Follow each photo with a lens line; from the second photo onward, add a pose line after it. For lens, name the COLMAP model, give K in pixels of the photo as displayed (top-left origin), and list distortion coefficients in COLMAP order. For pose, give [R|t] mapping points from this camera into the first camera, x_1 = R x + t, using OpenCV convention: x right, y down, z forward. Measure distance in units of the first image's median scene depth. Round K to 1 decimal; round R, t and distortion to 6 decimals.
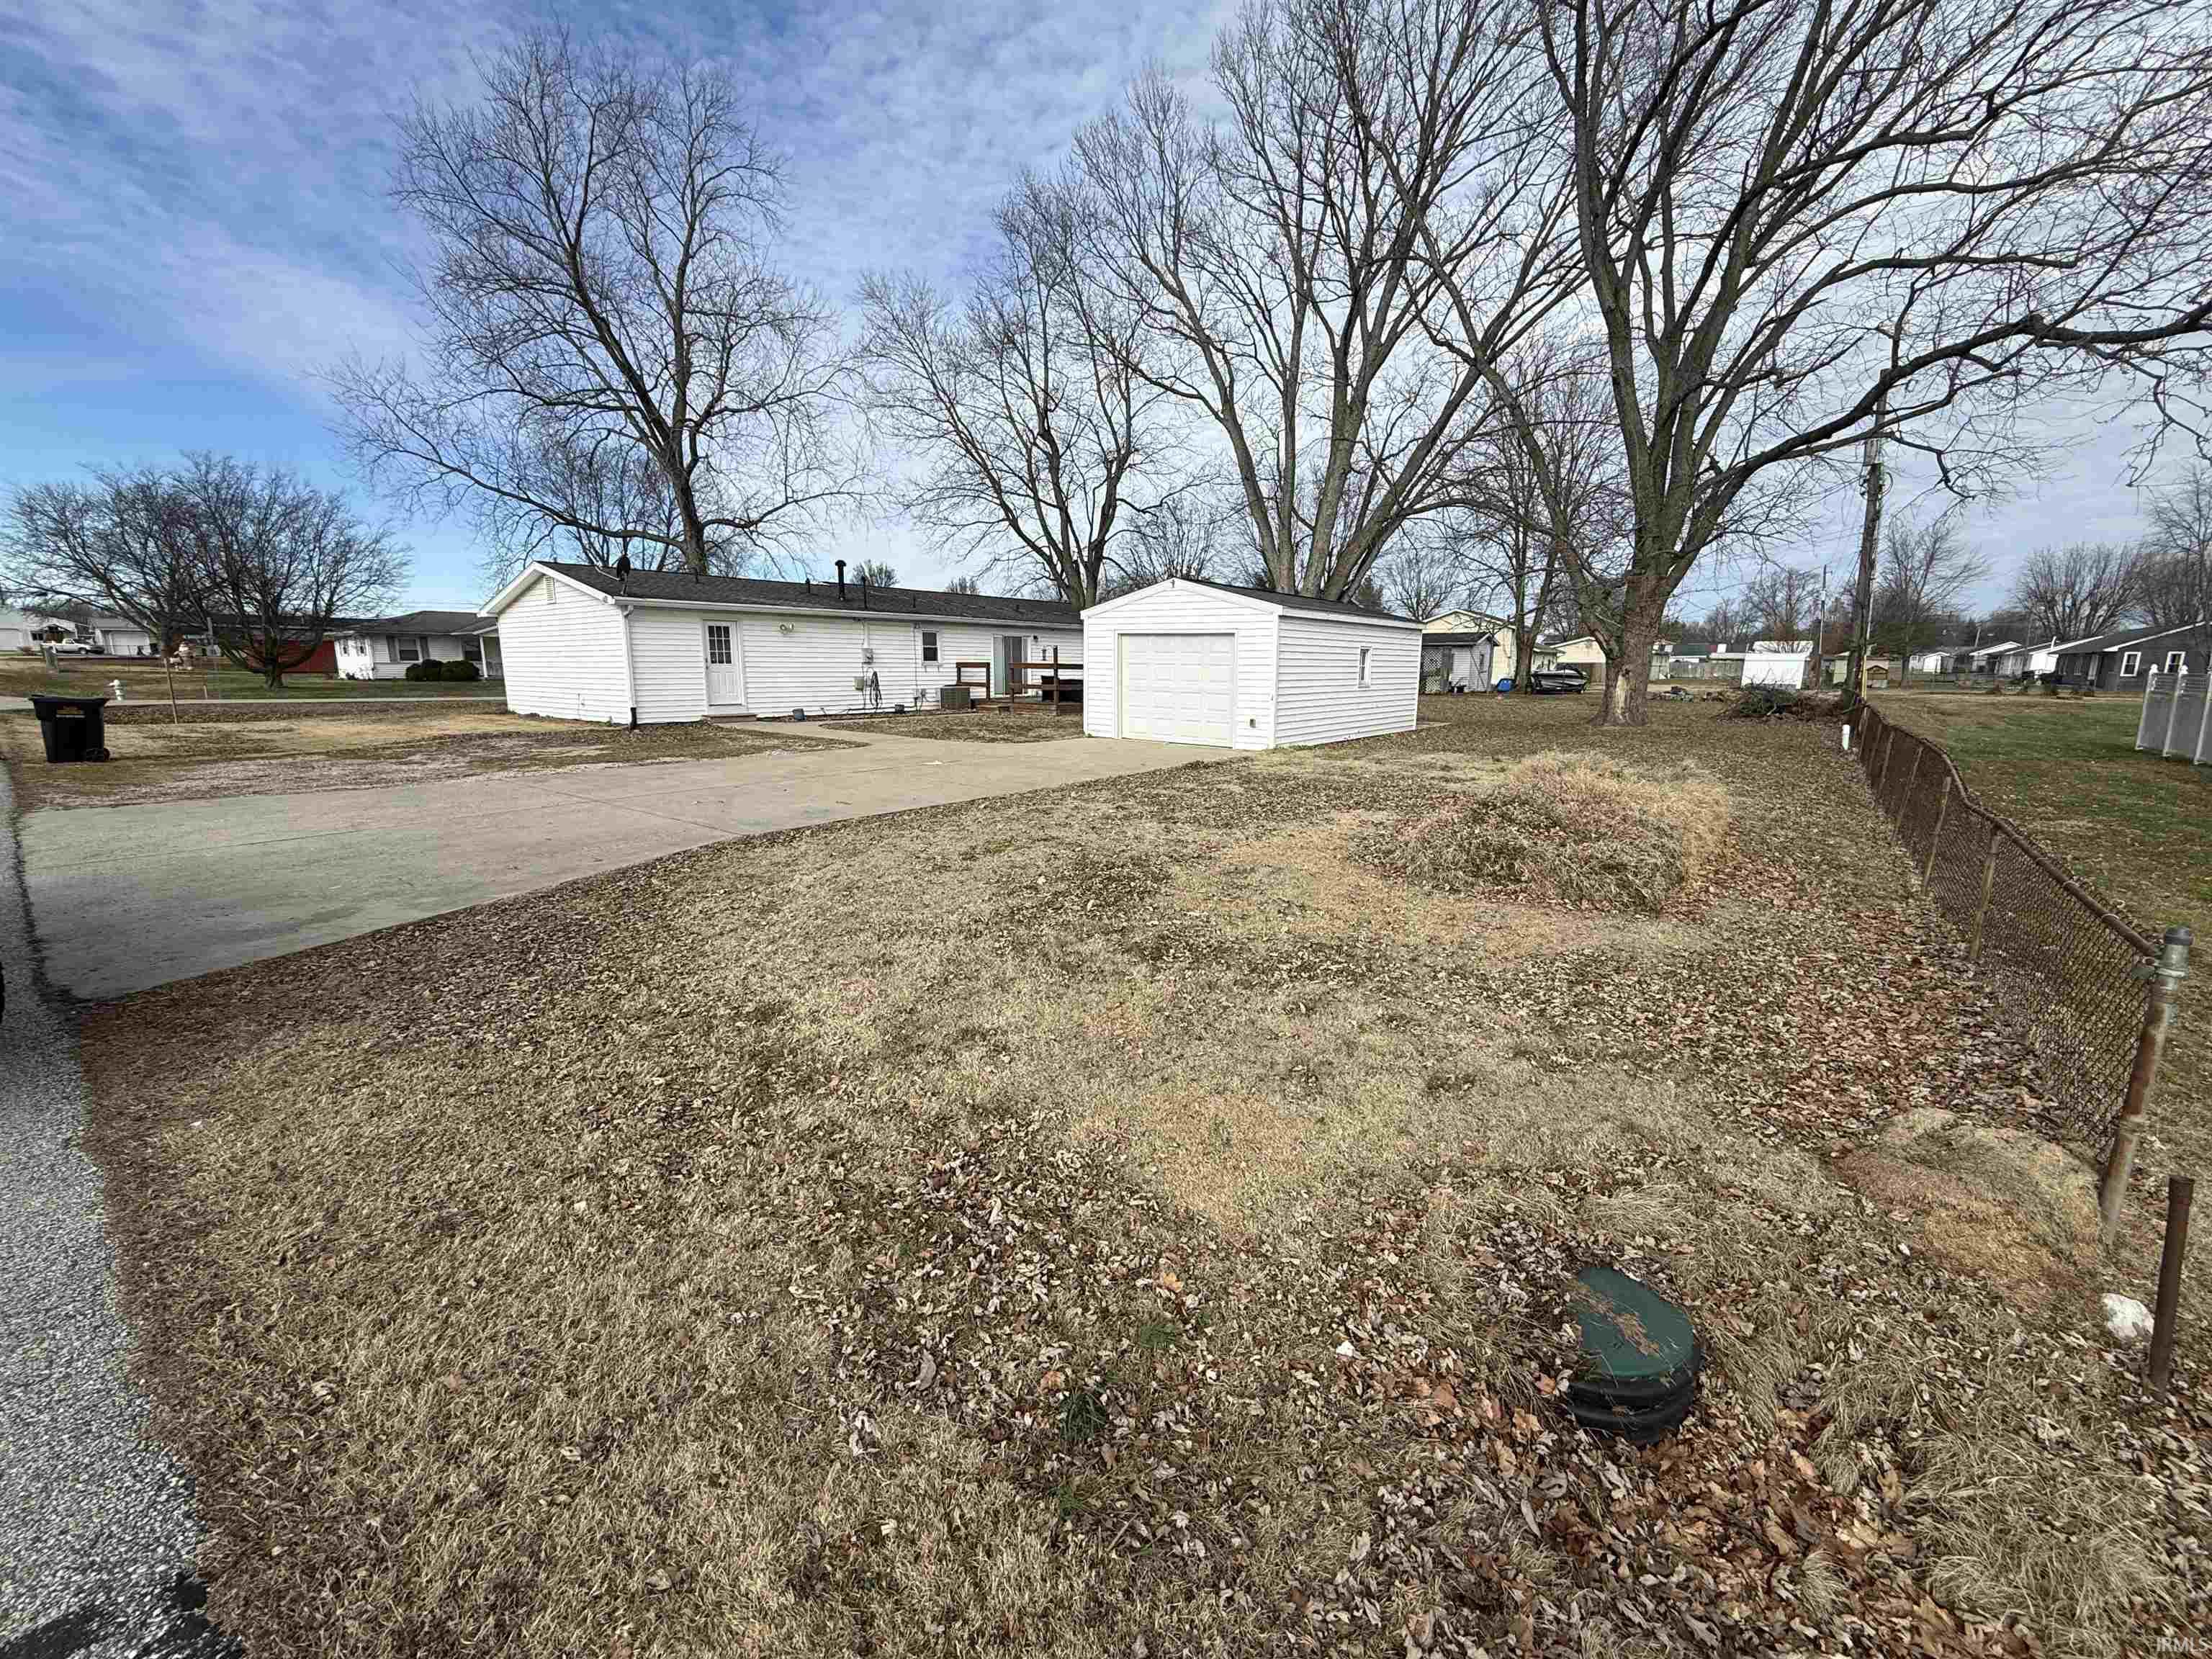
lens RADIAL K [[881.6, 0, 1107.4], [0, 881.6, 824.2], [0, 0, 1]] dist [0.001027, -0.000403]
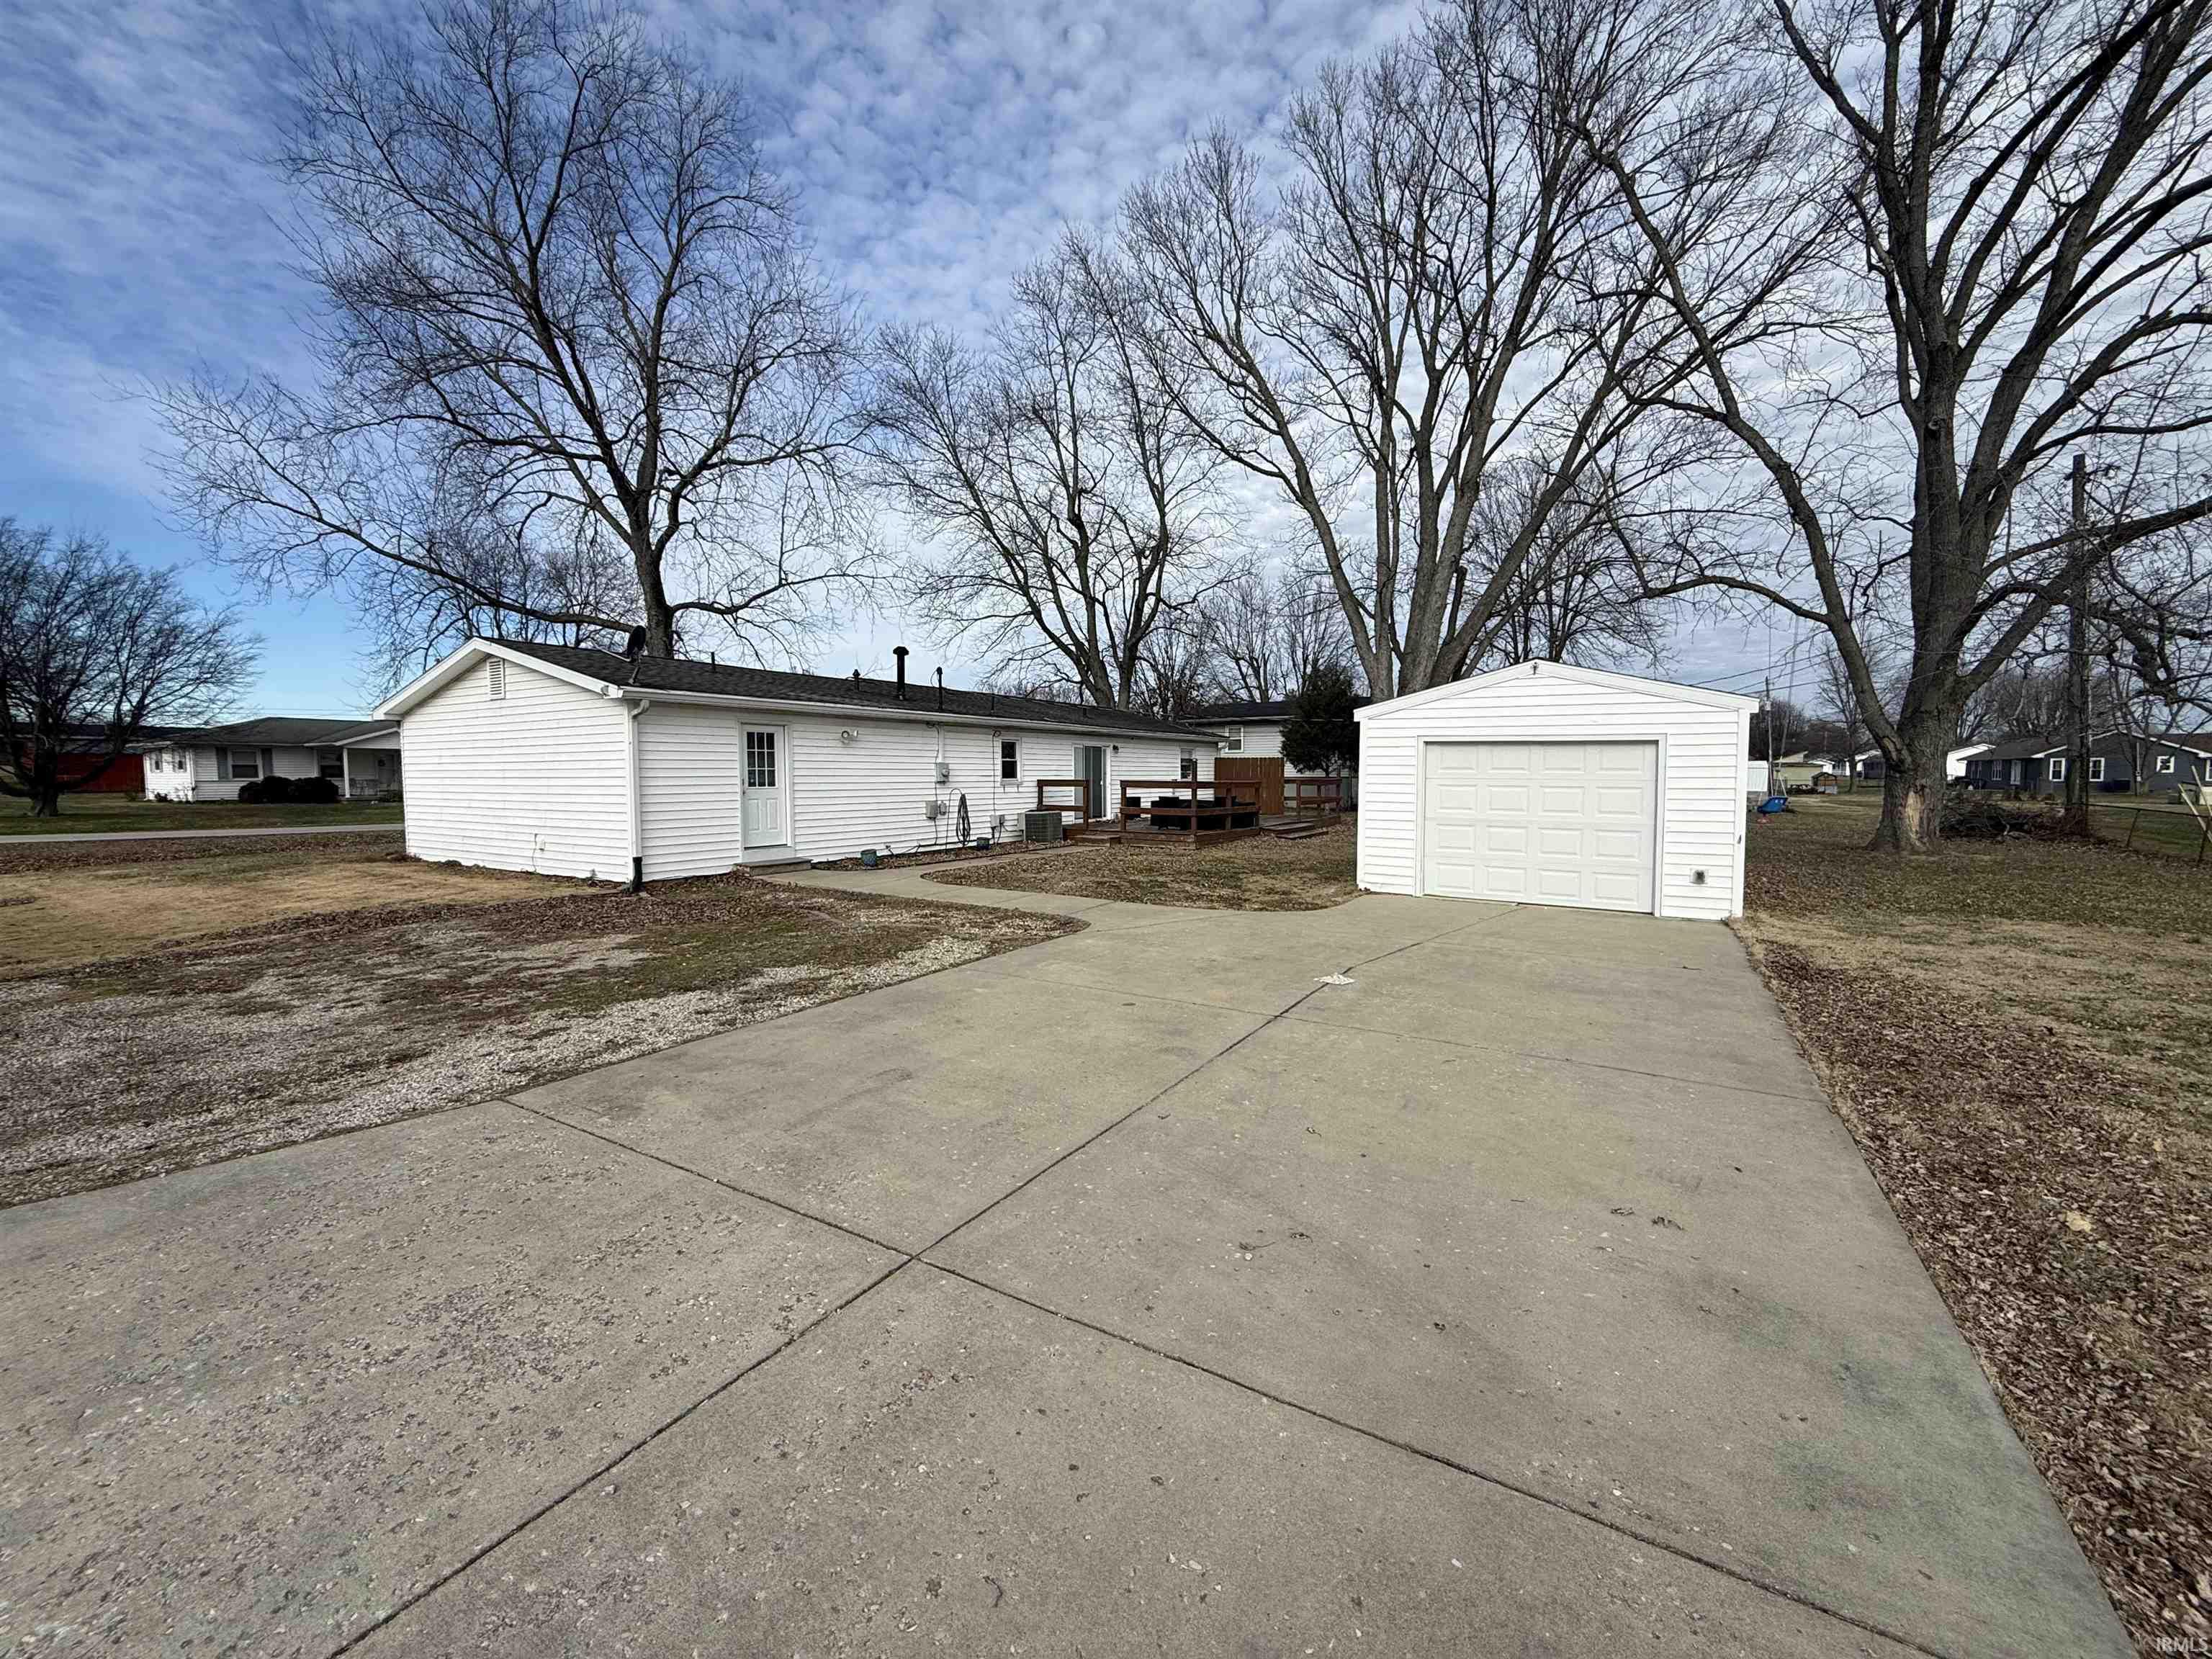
lens RADIAL K [[881.6, 0, 1110.5], [0, 881.6, 825.5], [0, 0, 1]] dist [0.001027, -0.000403]
pose [[0.993210, -0.012740, 0.115636, -0.163255], [0.026494, 0.992636, -0.118201, -0.042493], [-0.113279, 0.120463, 0.986234, 0.197710]]
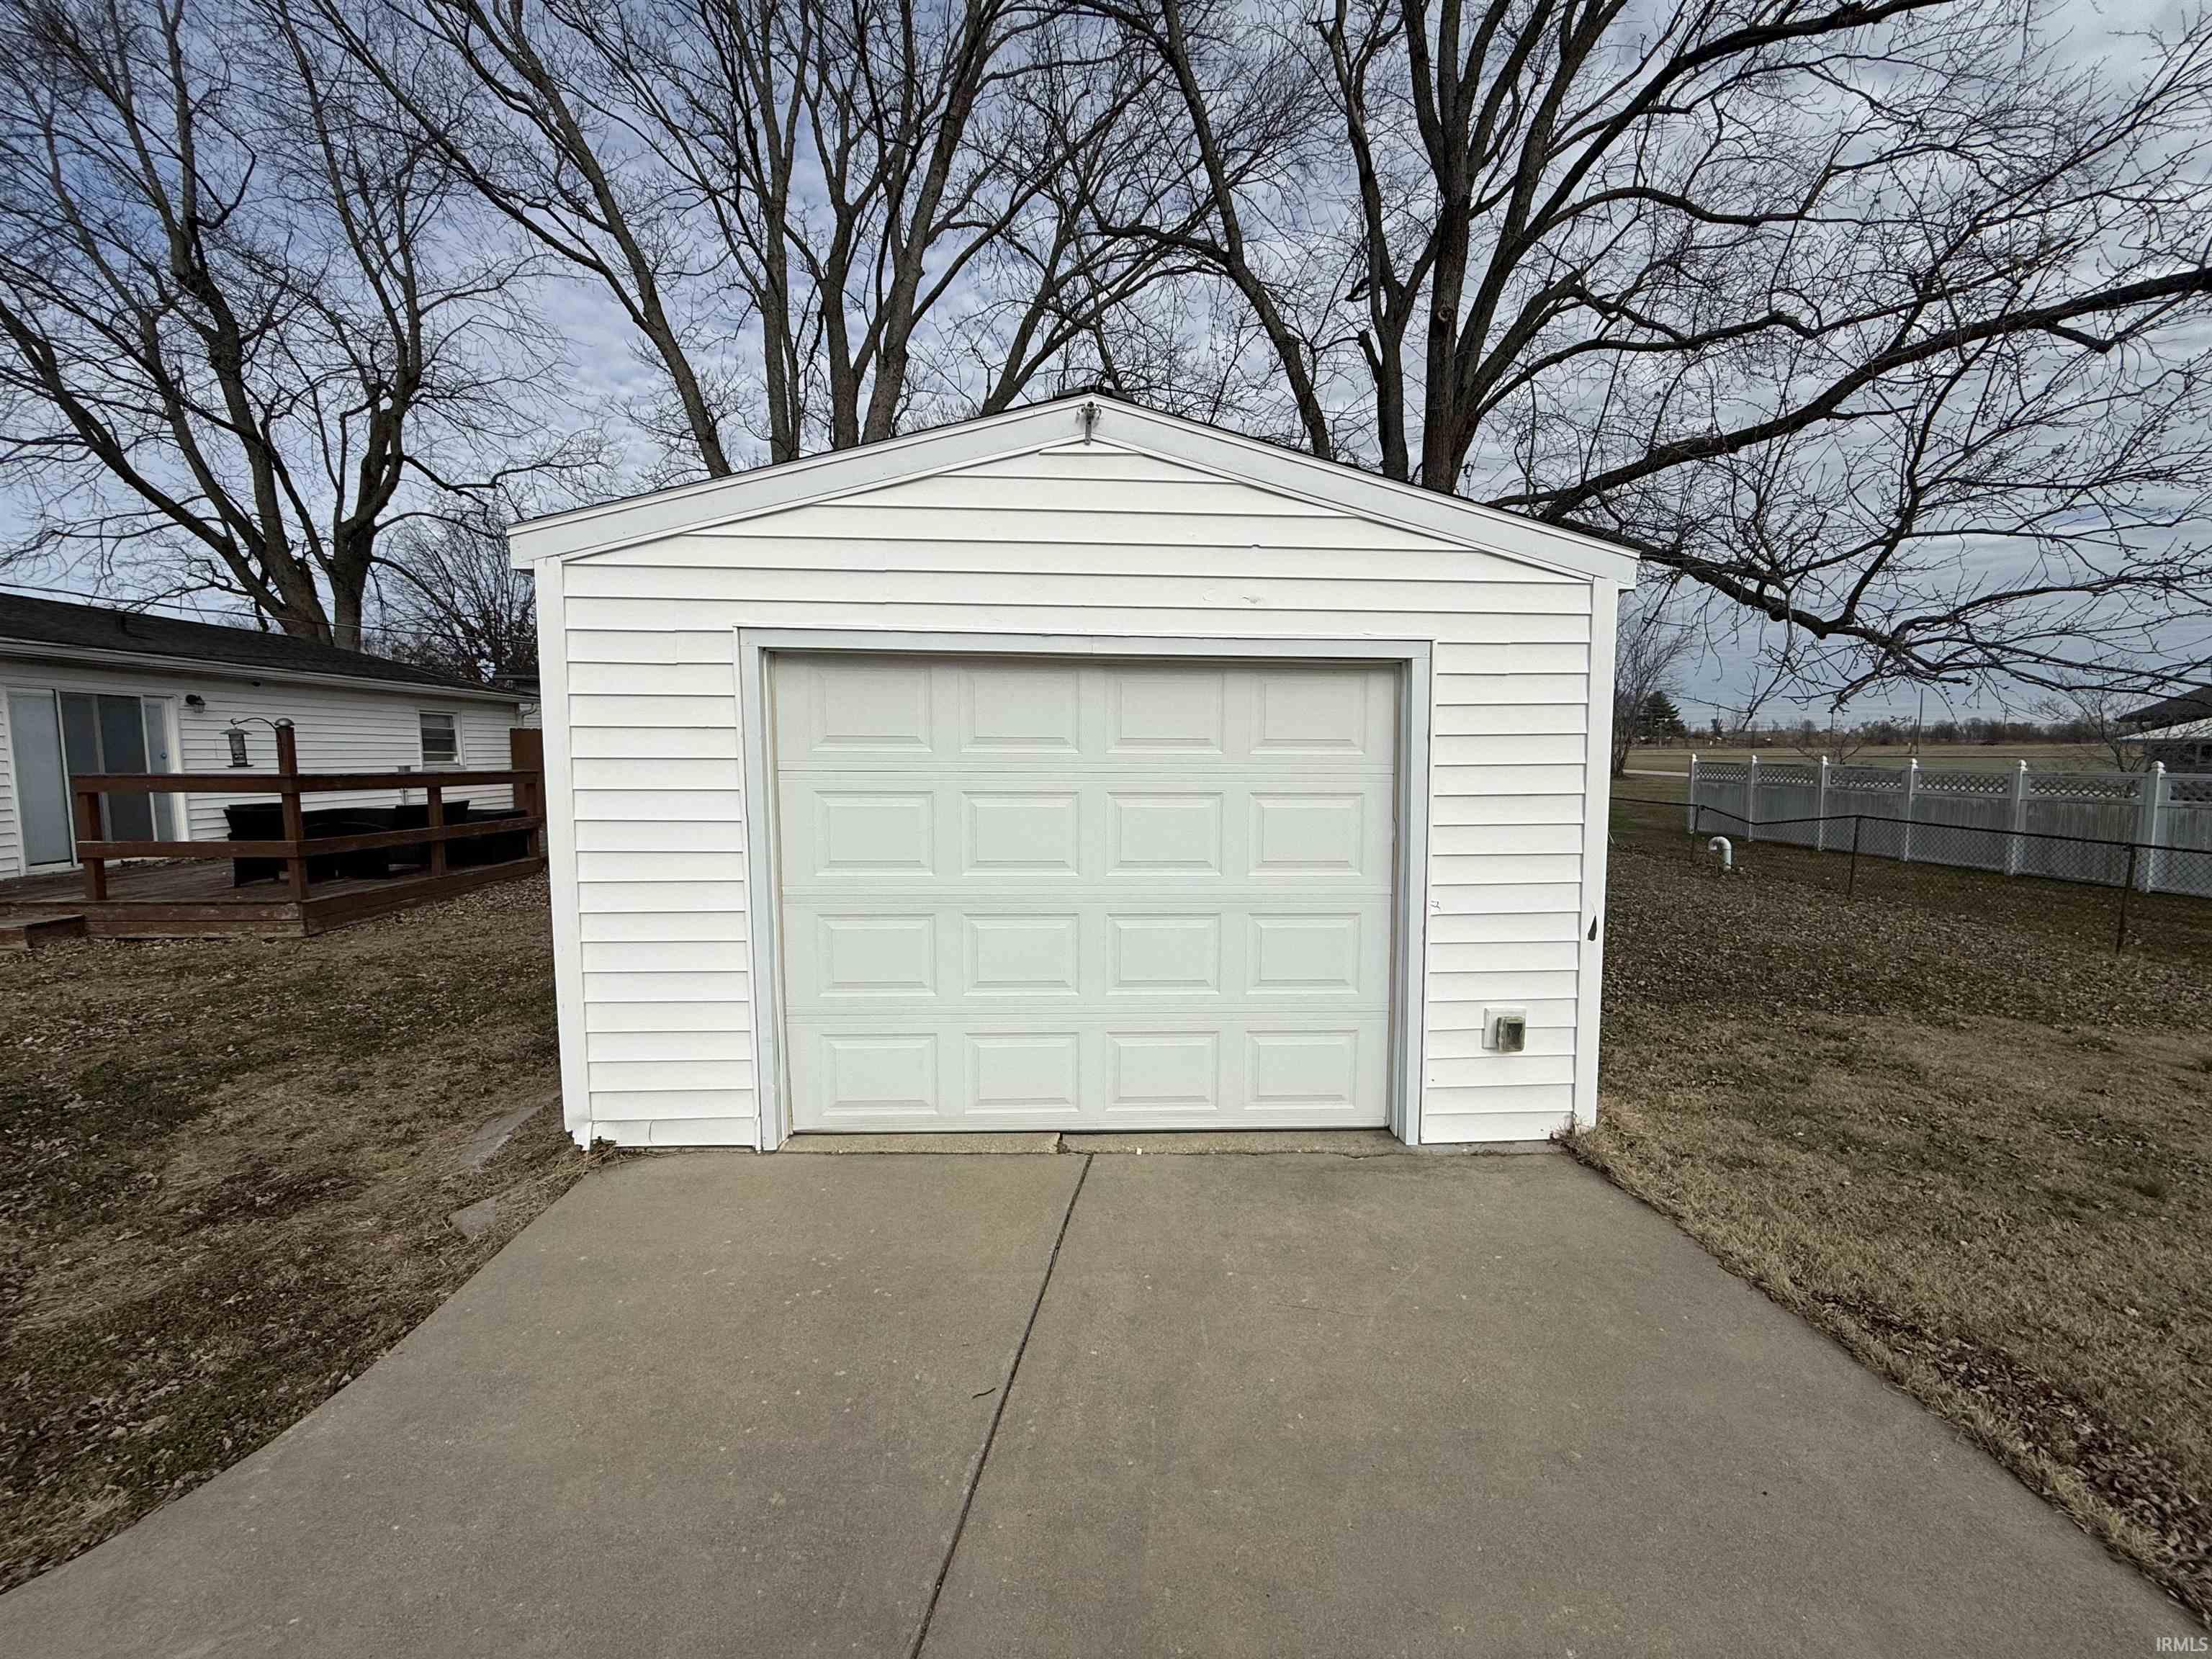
lens RADIAL K [[881.6, 0, 1102.5], [0, 881.6, 821.8], [0, 0, 1]] dist [0.001027, -0.000403]
pose [[0.755382, -0.060358, 0.652499, -0.034332], [0.124512, 0.990829, -0.052490, -0.084316], [-0.643347, 0.120894, 0.755969, 0.429138]]
